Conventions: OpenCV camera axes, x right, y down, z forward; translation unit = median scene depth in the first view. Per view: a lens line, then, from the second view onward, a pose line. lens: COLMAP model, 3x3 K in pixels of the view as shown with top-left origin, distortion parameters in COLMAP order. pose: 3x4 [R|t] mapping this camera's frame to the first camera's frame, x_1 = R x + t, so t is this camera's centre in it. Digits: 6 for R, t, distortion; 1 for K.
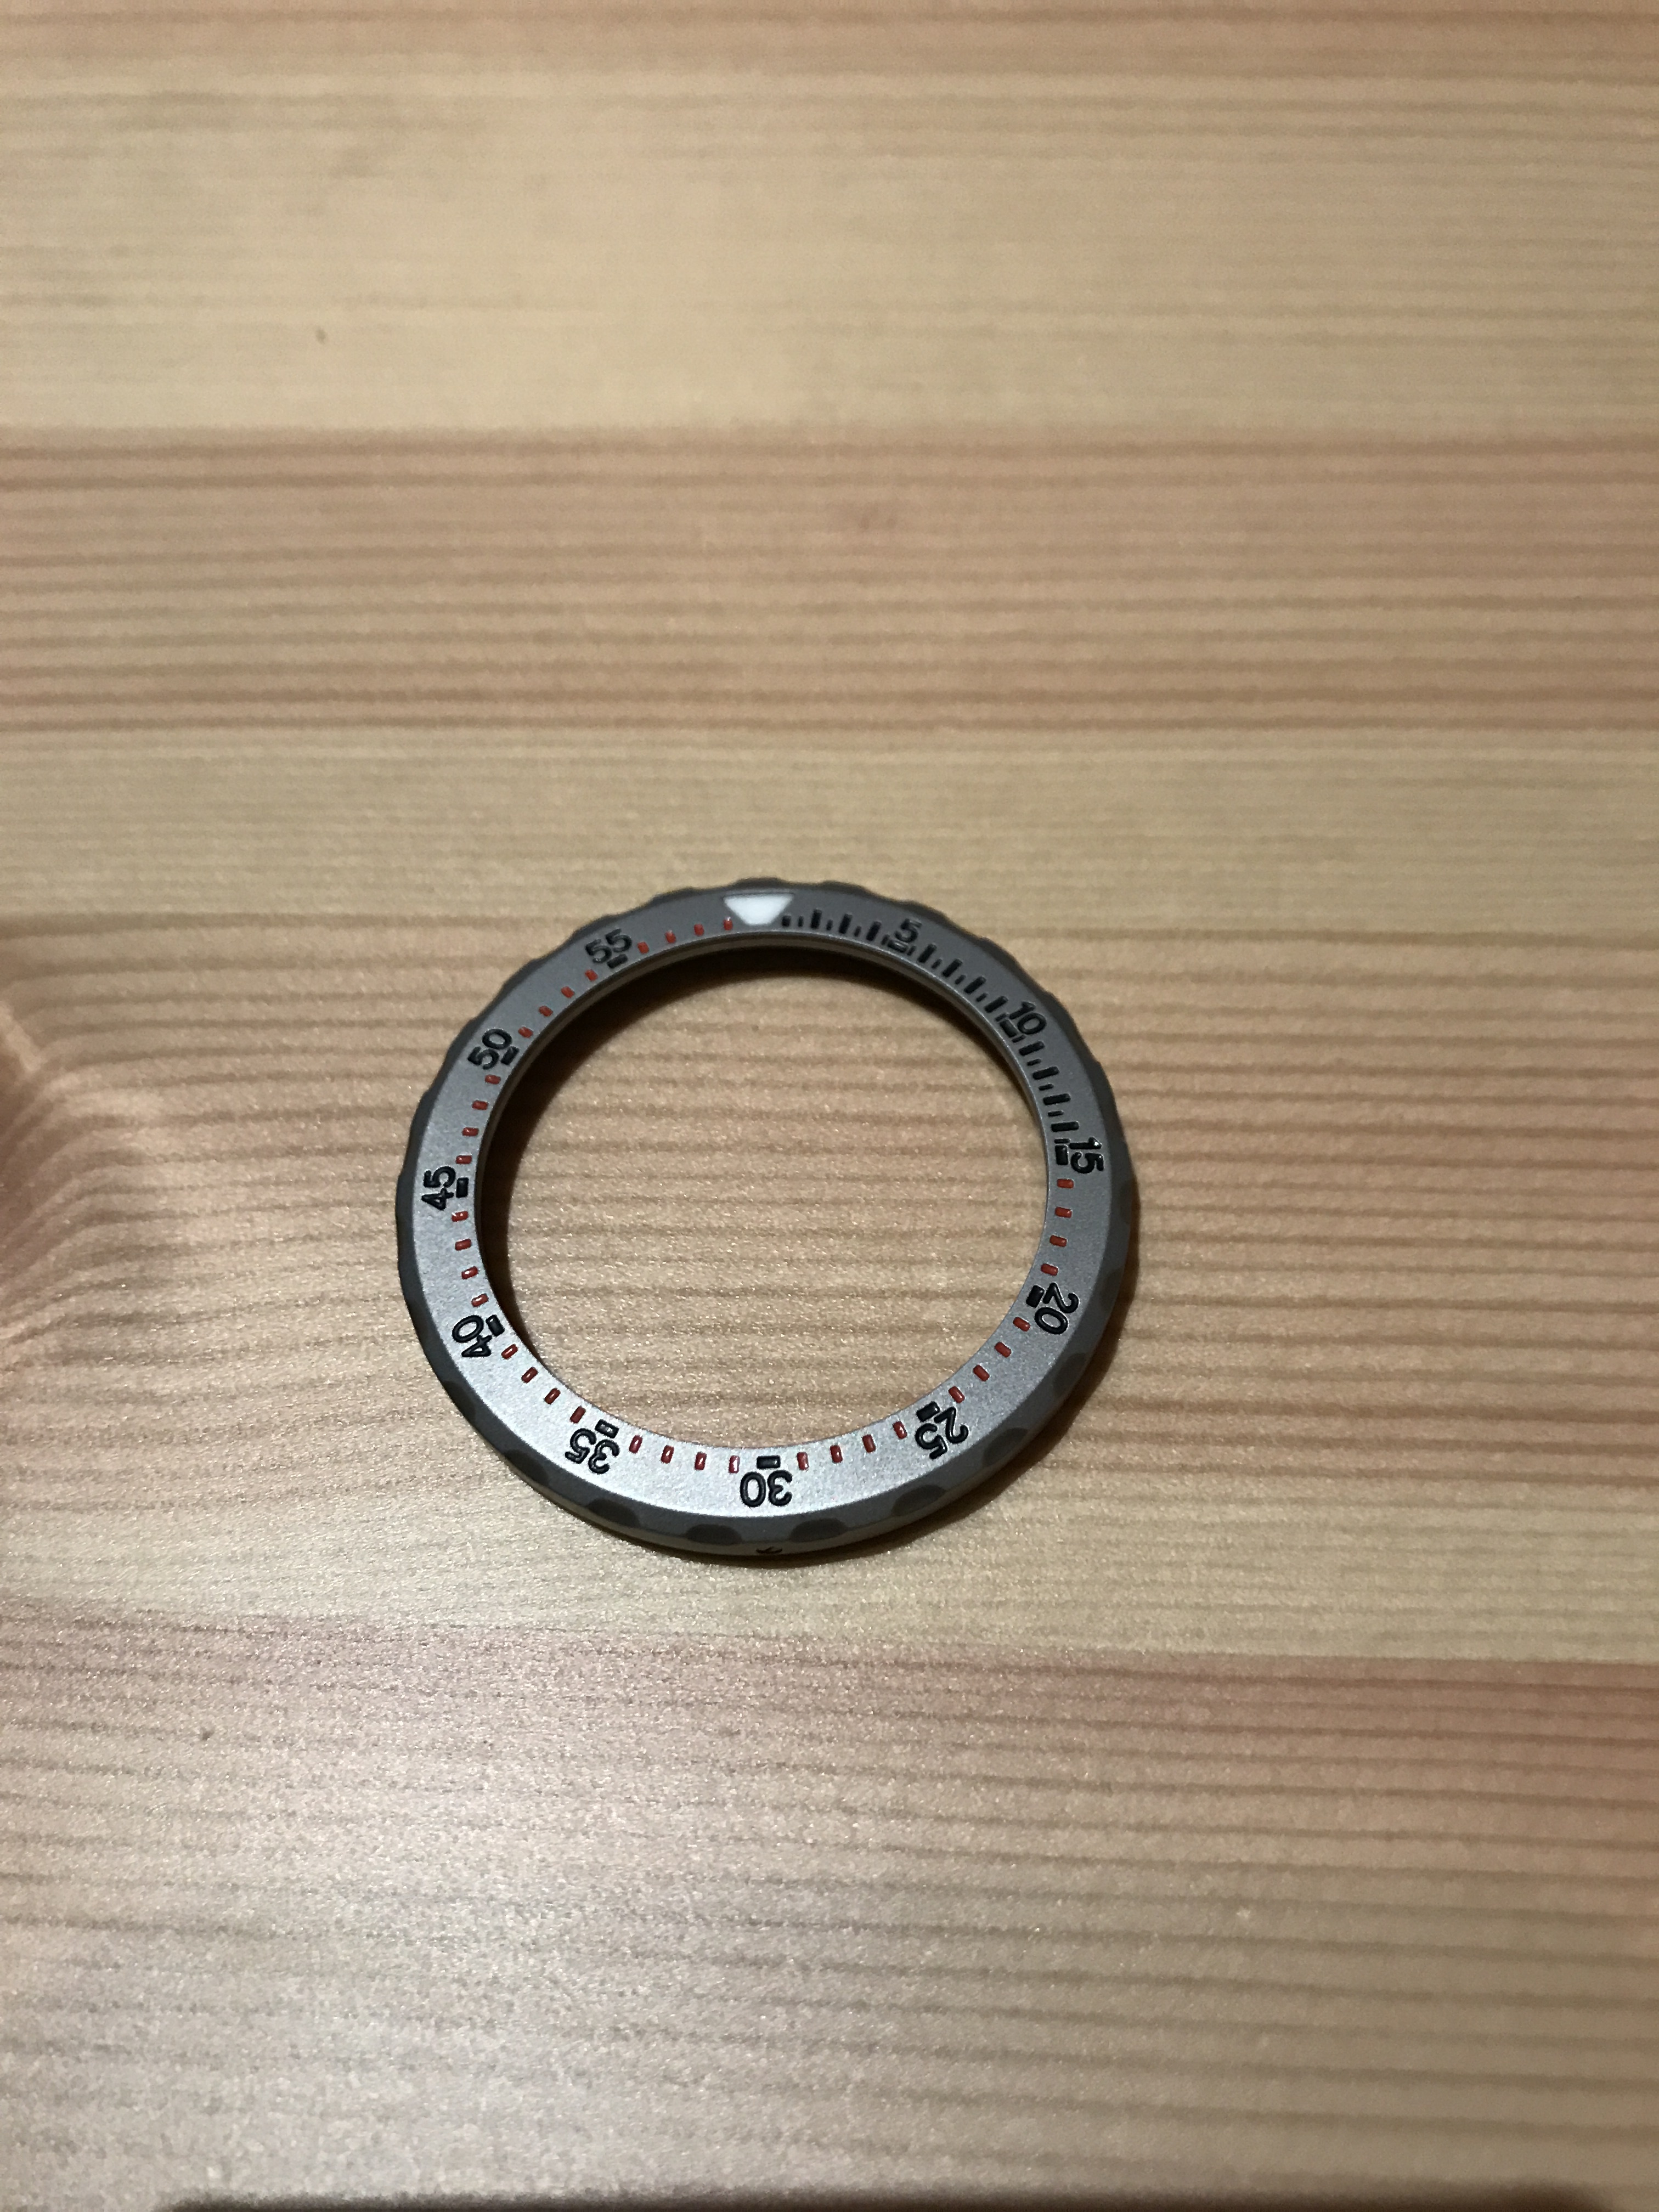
lens RADIAL K [[1798.8, 0, 829.5], [0, 1798.8, 1106.0], [0, 0, 1]] dist [0.000461, -0.001530]
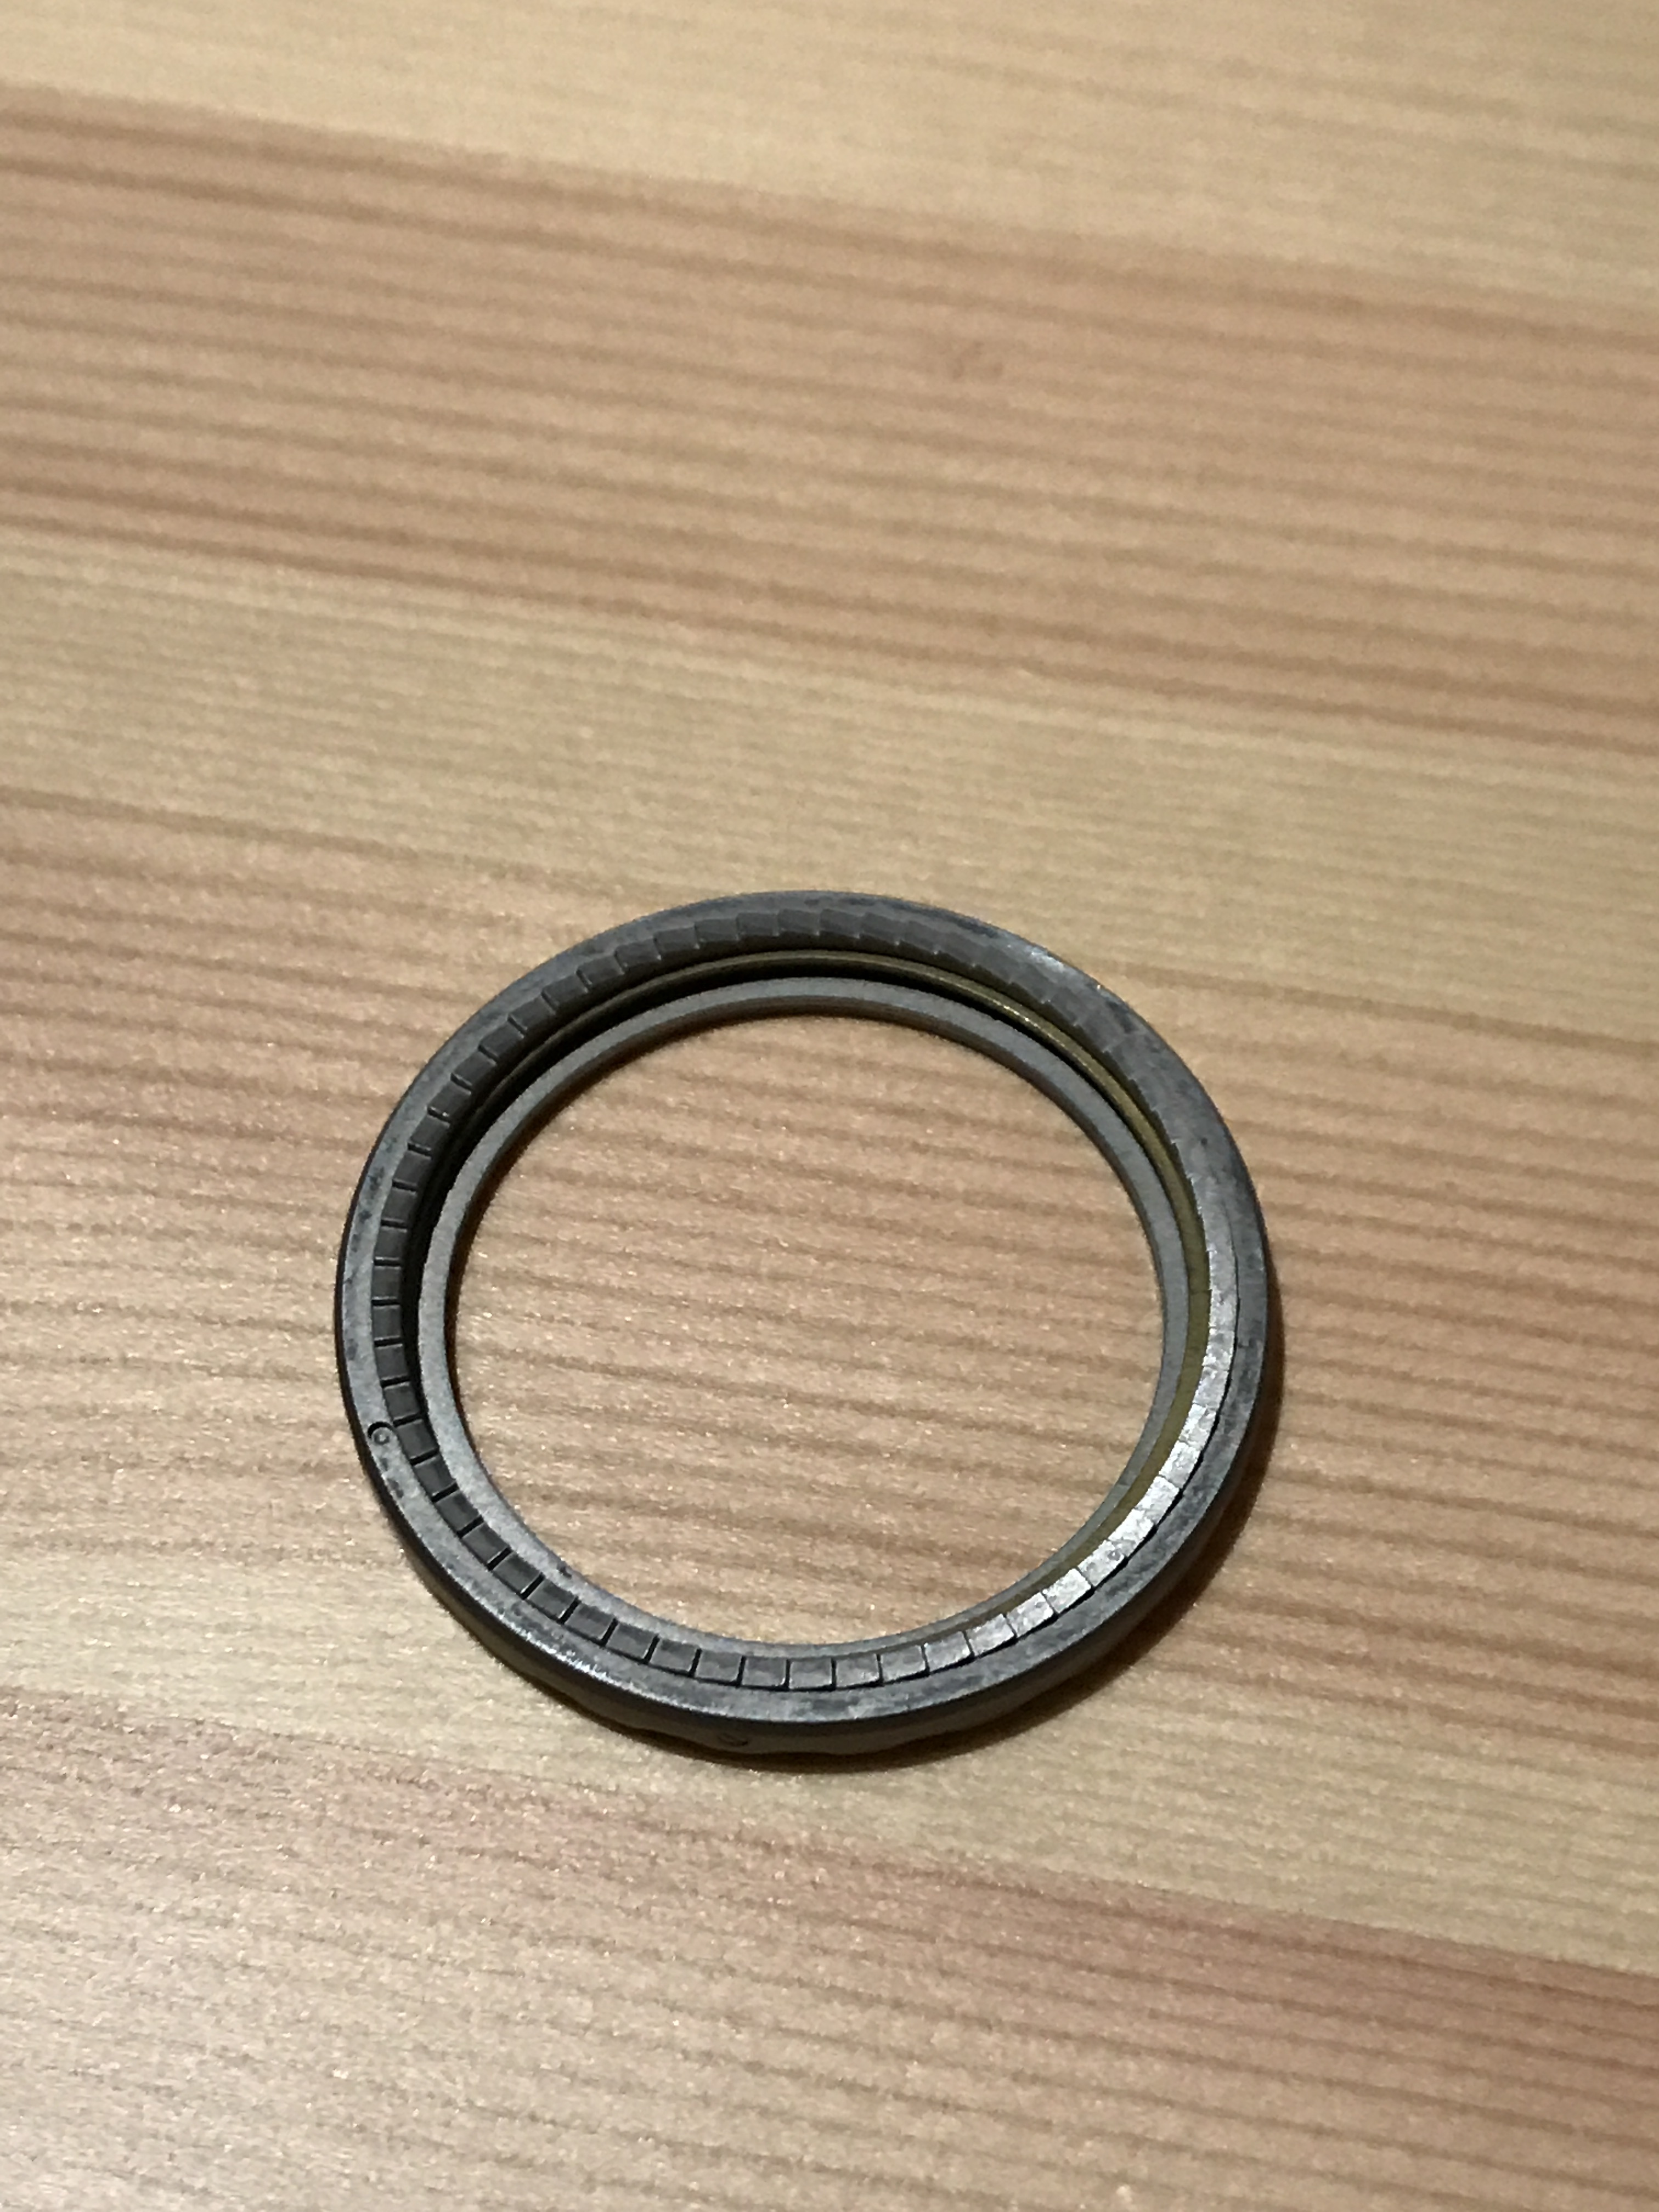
lens RADIAL K [[4028.9, 0, 829.5], [0, 4028.9, 1106.0], [0, 0, 1]] dist [0.088492, 0.209310]
pose [[0.989706, 0.137254, -0.040537, 0.086615], [-0.137740, 0.990424, -0.009426, -0.006304], [0.038855, 0.014913, 0.999134, -0.727569]]
